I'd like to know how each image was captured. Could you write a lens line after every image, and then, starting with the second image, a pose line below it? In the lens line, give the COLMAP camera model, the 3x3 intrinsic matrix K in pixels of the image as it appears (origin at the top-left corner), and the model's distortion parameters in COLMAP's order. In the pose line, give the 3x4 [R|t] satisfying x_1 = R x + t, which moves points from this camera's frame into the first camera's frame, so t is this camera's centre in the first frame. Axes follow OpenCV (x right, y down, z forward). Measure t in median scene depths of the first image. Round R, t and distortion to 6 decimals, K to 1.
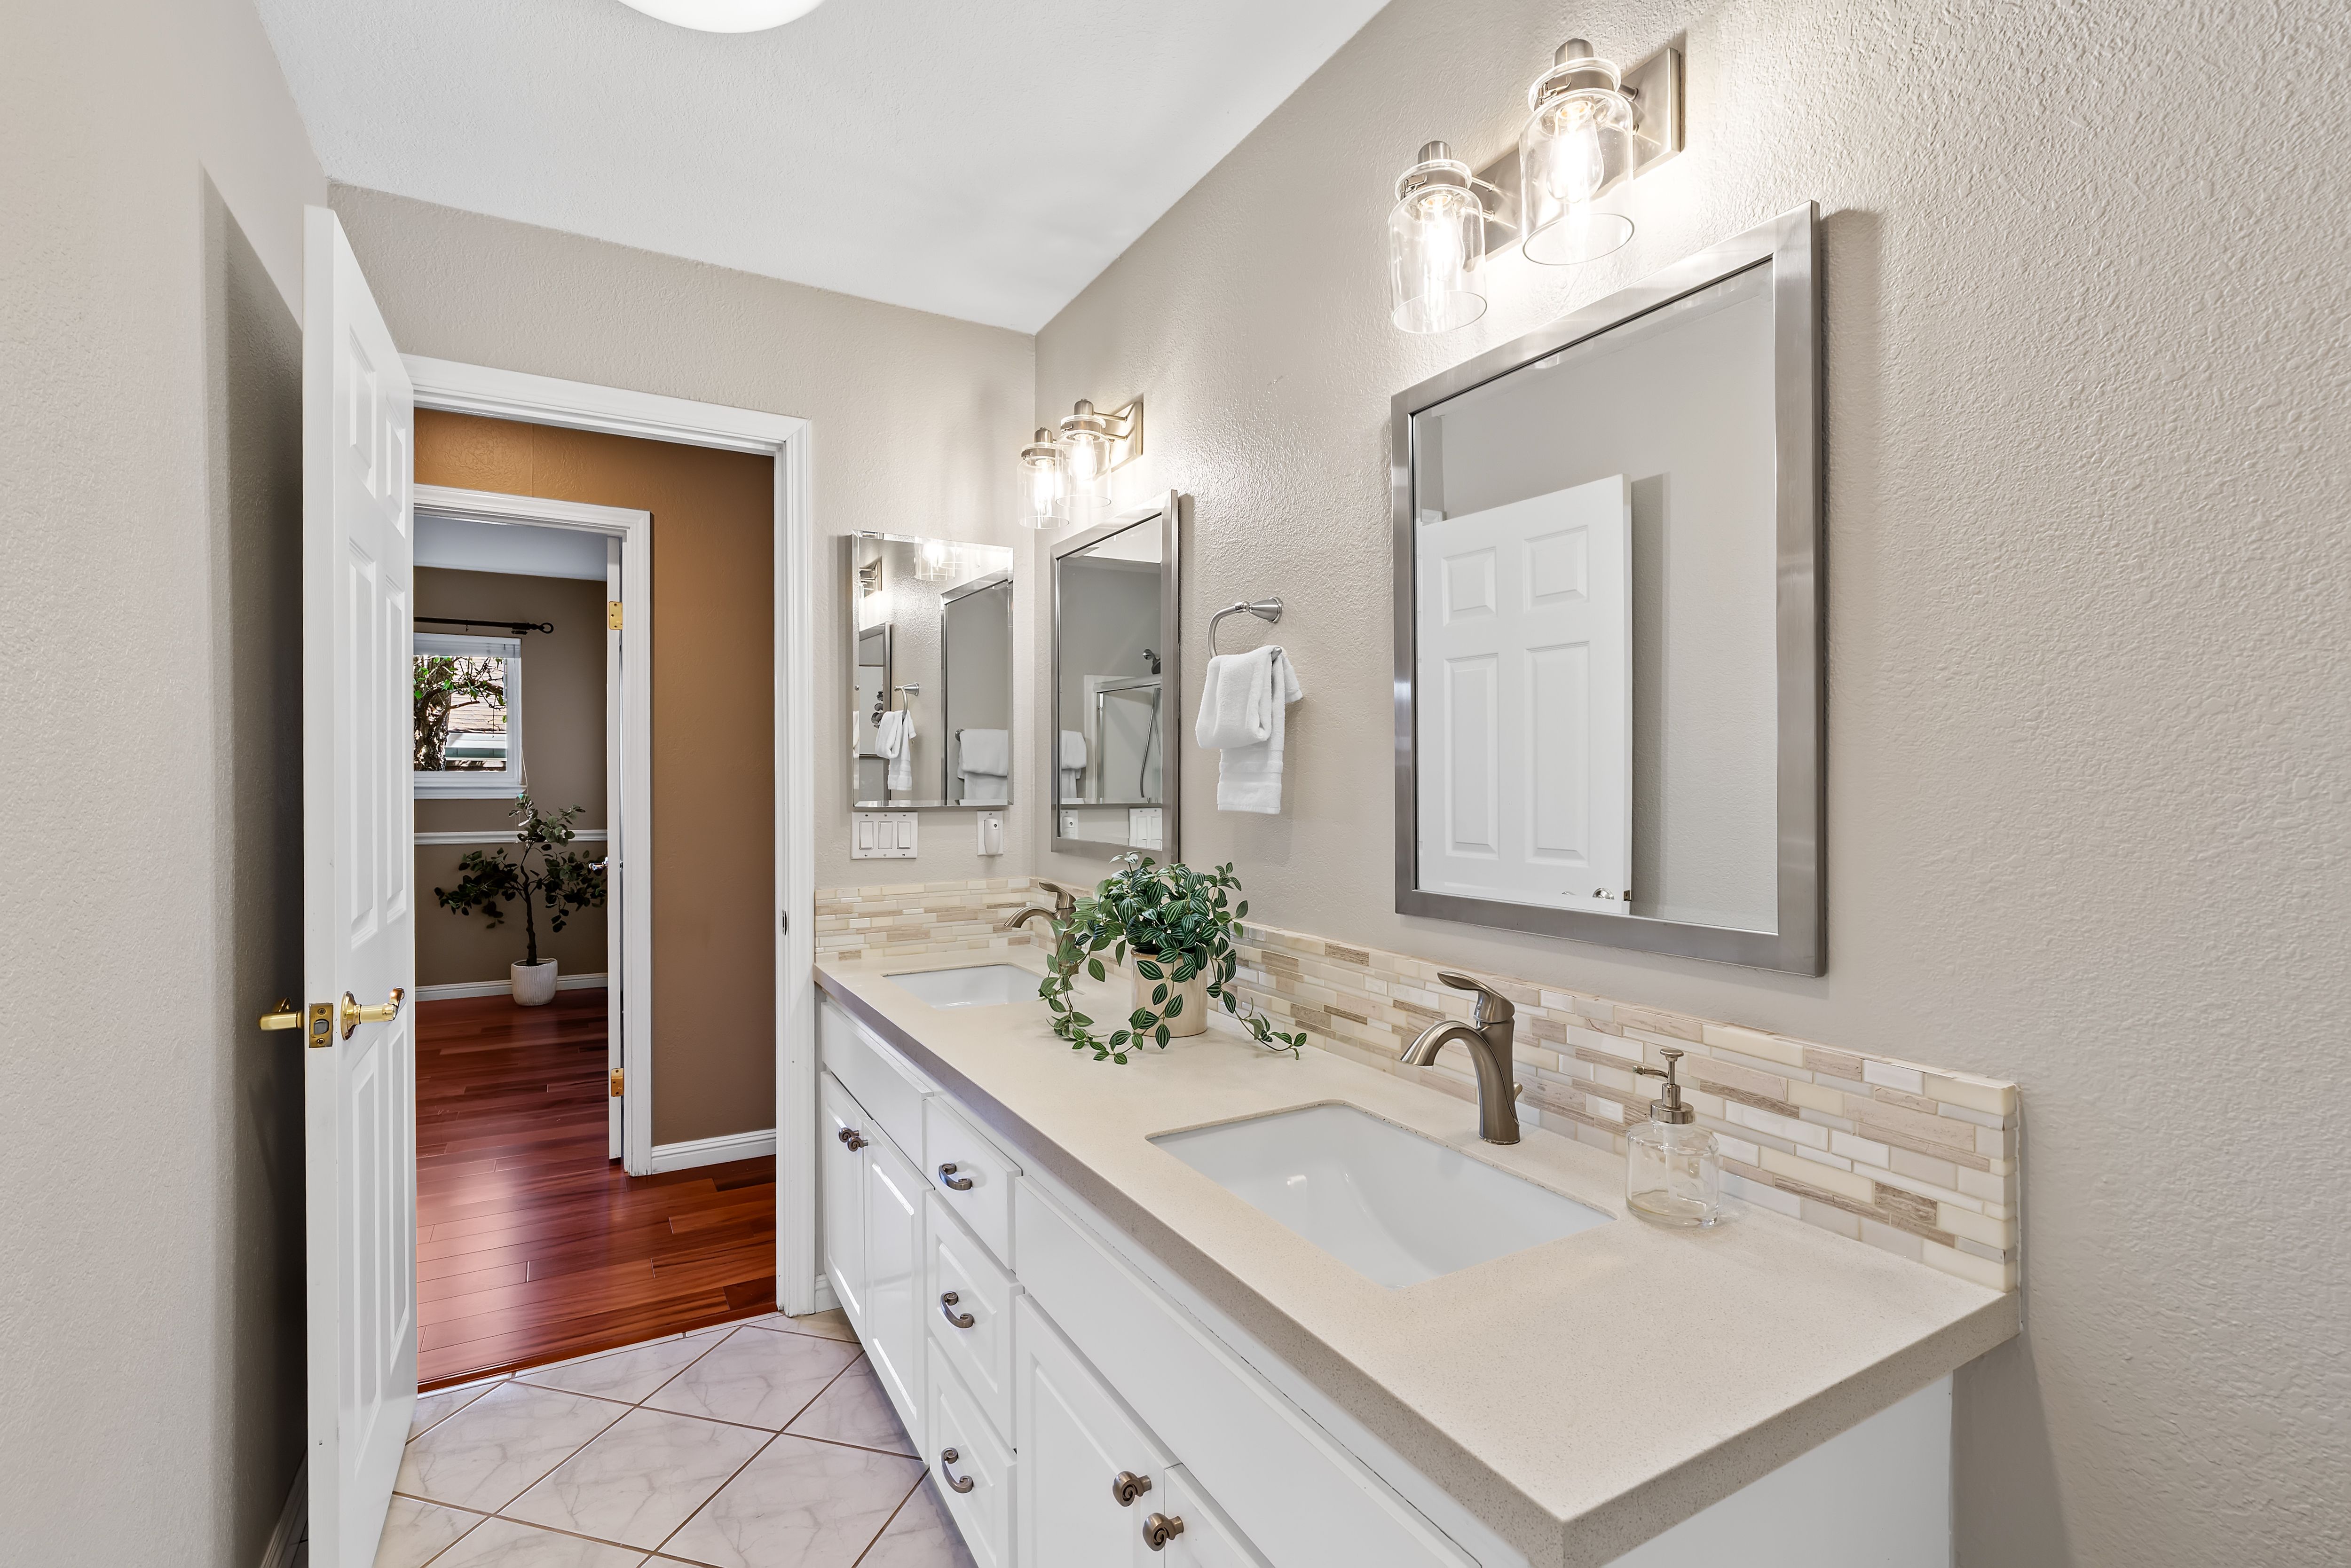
lens RADIAL K [[1065.1, 0, 1170.6], [0, 1065.1, 786.9], [0, 0, 1]] dist [-0.004020, 0.001303]
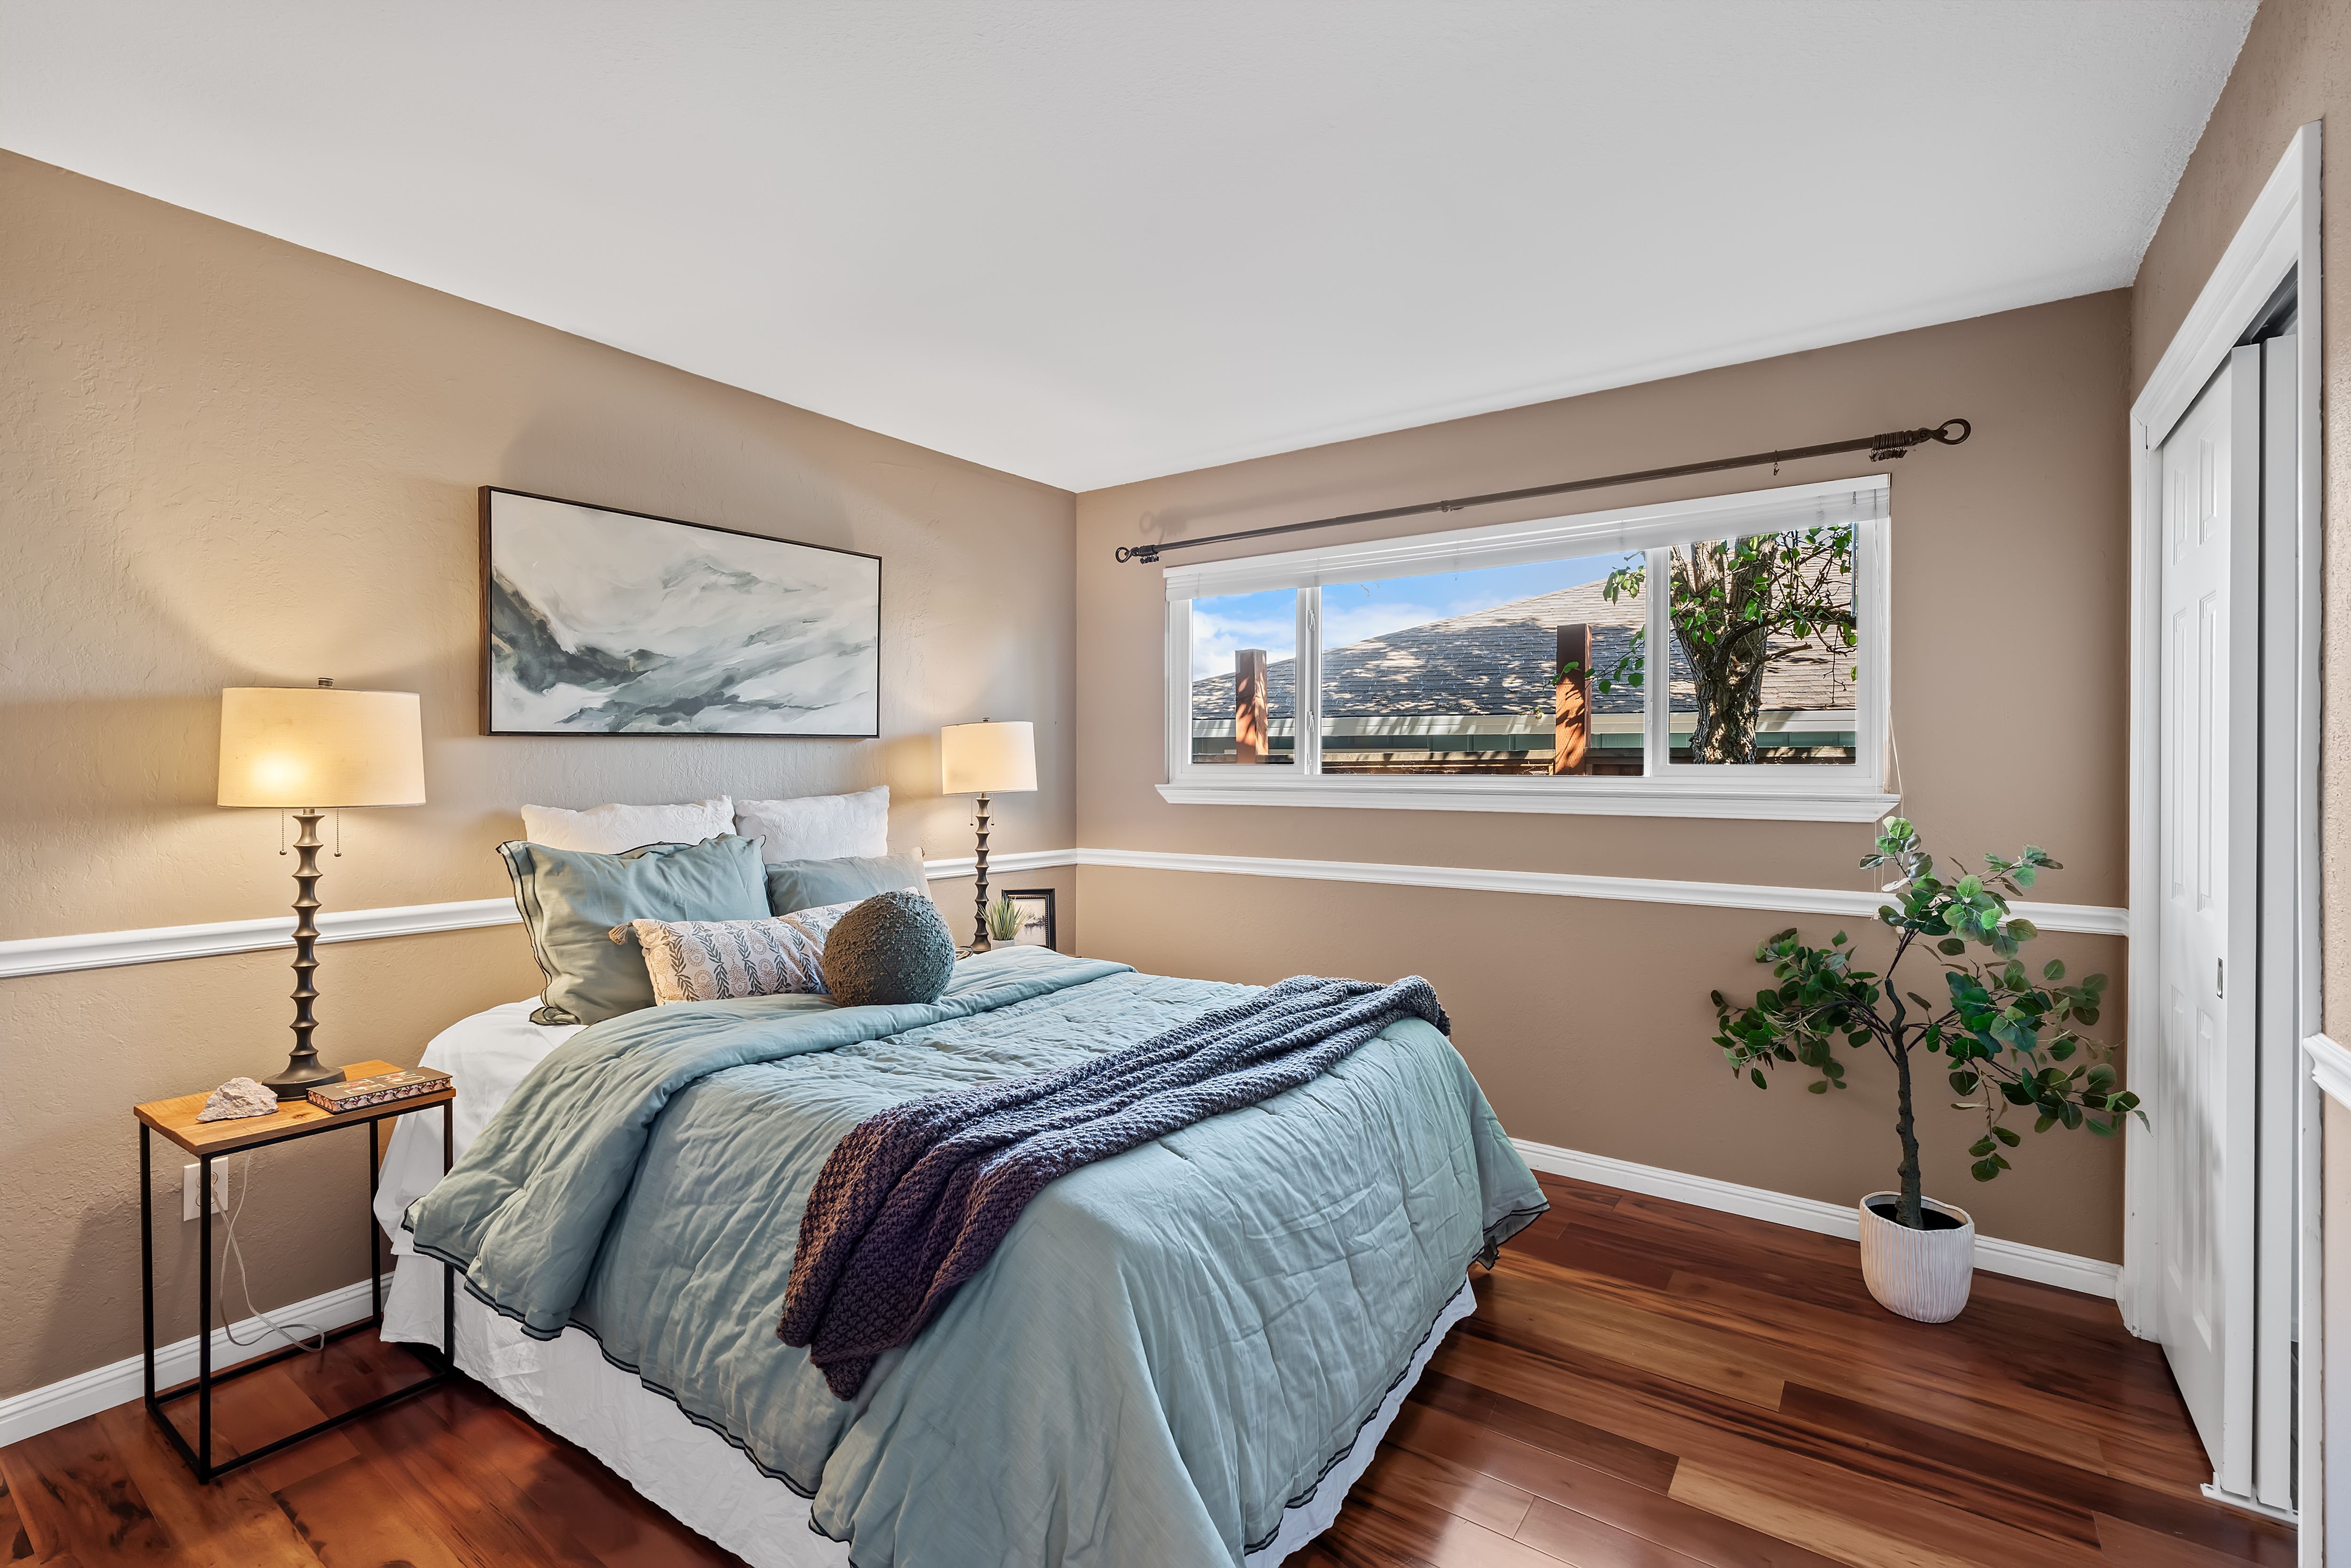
lens RADIAL K [[1065.1, 0, 1170.6], [0, 1065.1, 786.9], [0, 0, 1]] dist [-0.004020, 0.001303]
pose [[0.426018, 0.010690, -0.904651, -0.339366], [-0.008327, 0.999934, 0.007895, -0.005967], [0.904676, 0.004170, 0.426079, 0.543877]]
